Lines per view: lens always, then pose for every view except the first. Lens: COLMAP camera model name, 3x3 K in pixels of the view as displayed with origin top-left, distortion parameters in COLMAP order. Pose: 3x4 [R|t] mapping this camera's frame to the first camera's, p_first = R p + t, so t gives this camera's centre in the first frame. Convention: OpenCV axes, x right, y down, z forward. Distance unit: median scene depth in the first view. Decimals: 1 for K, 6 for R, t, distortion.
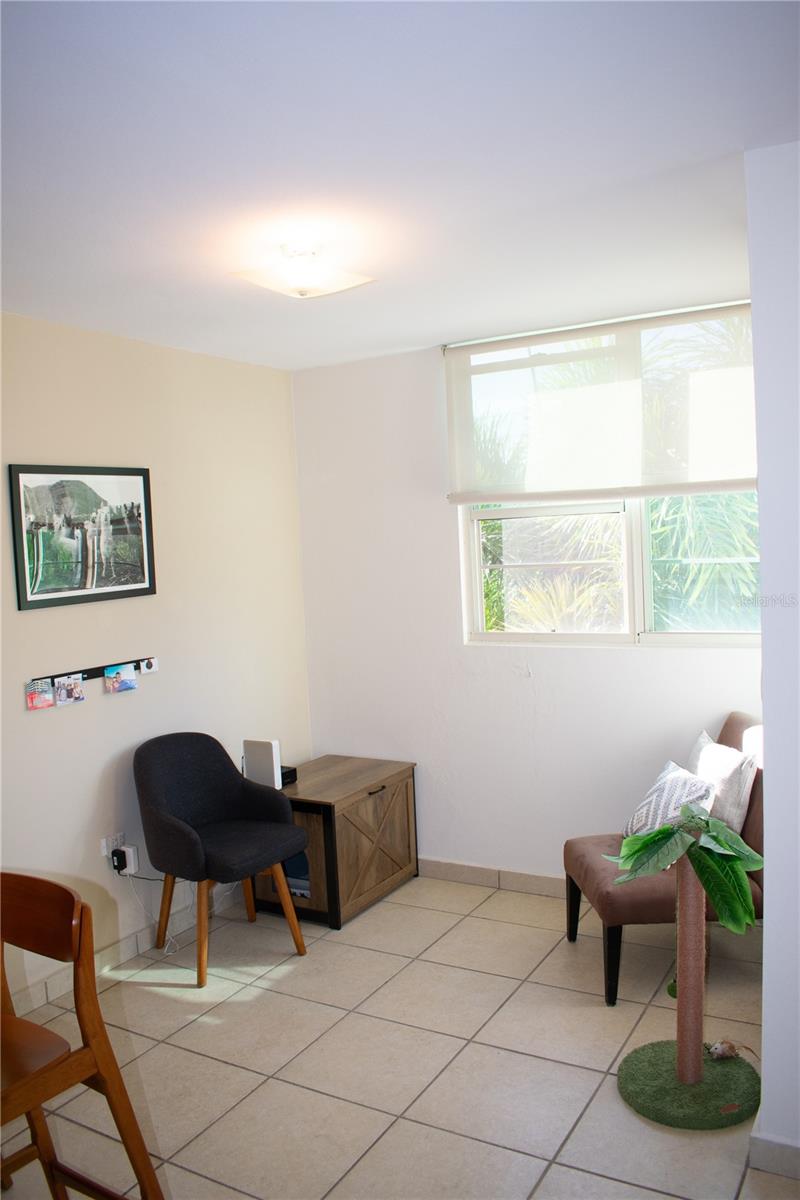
lens RADIAL K [[944.7, 0, 398.7], [0, 944.7, 625.4], [0, 0, 1]] dist [-0.000539, -0.000020]
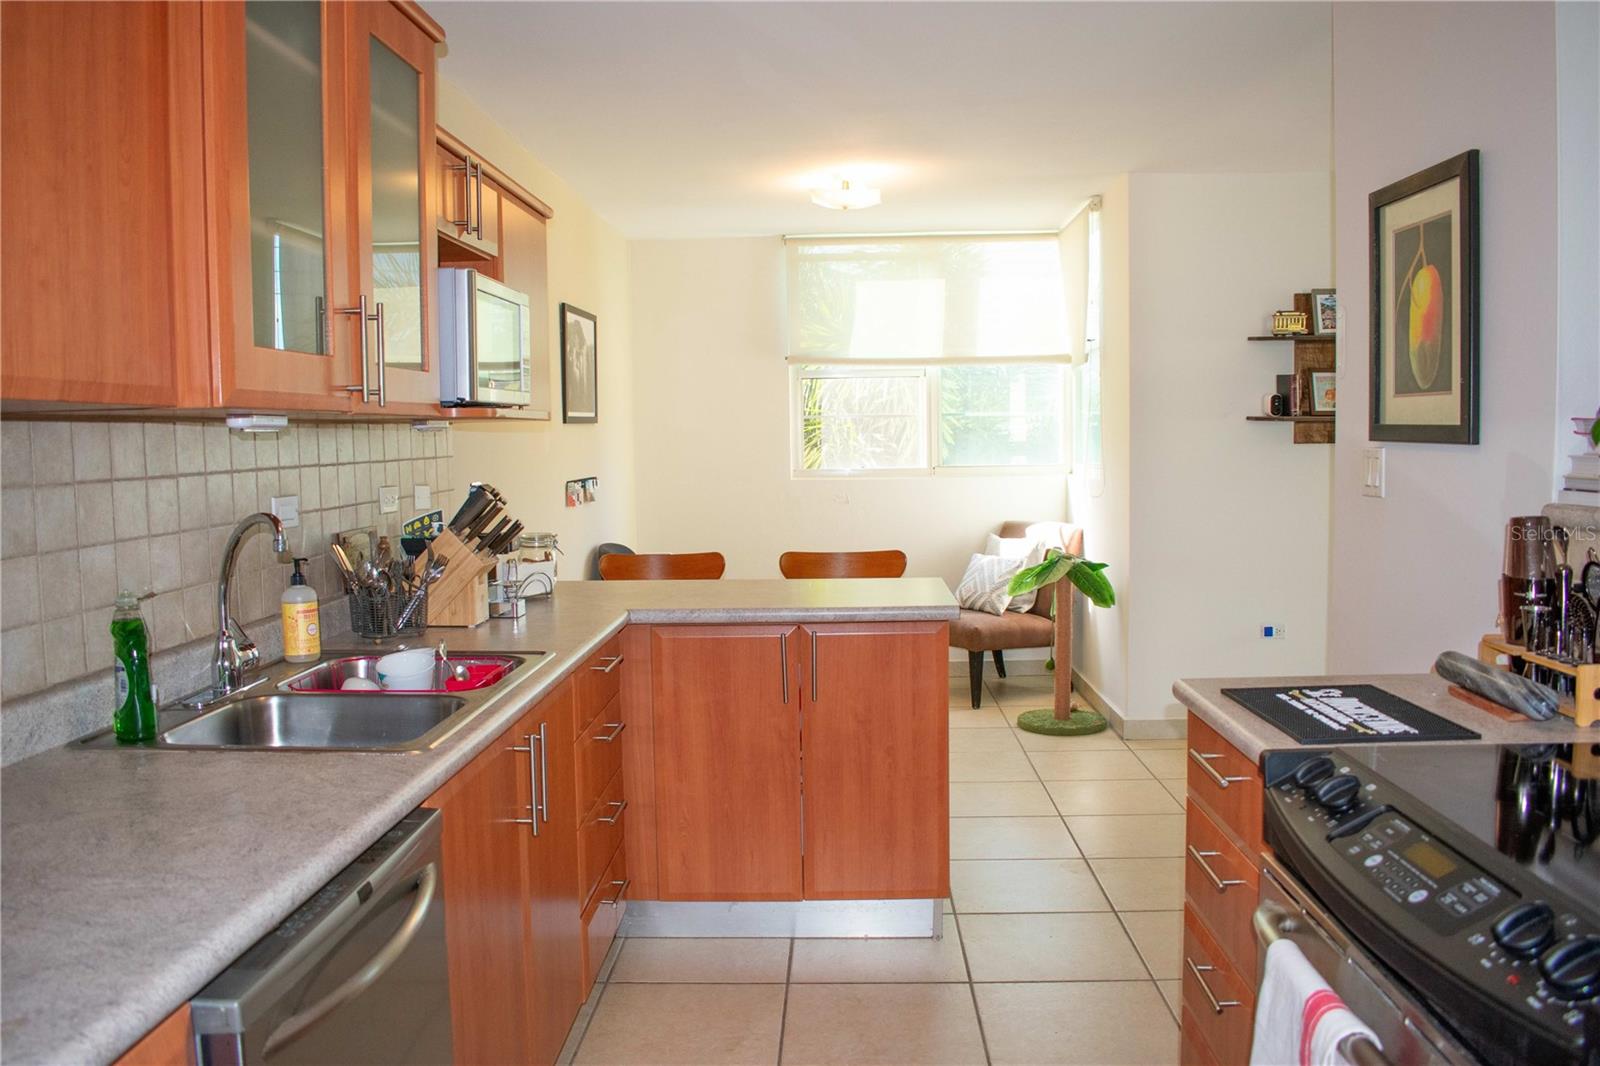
lens RADIAL K [[1259.7, 0, 800.0], [0, 1259.7, 533.0], [0, 0, 1]] dist [-0.000539, -0.000020]
pose [[0.872893, -0.002610, 0.487904, -0.804842], [0.016902, 0.999547, -0.024893, 0.147267], [-0.487618, 0.029976, 0.872542, -0.482489]]
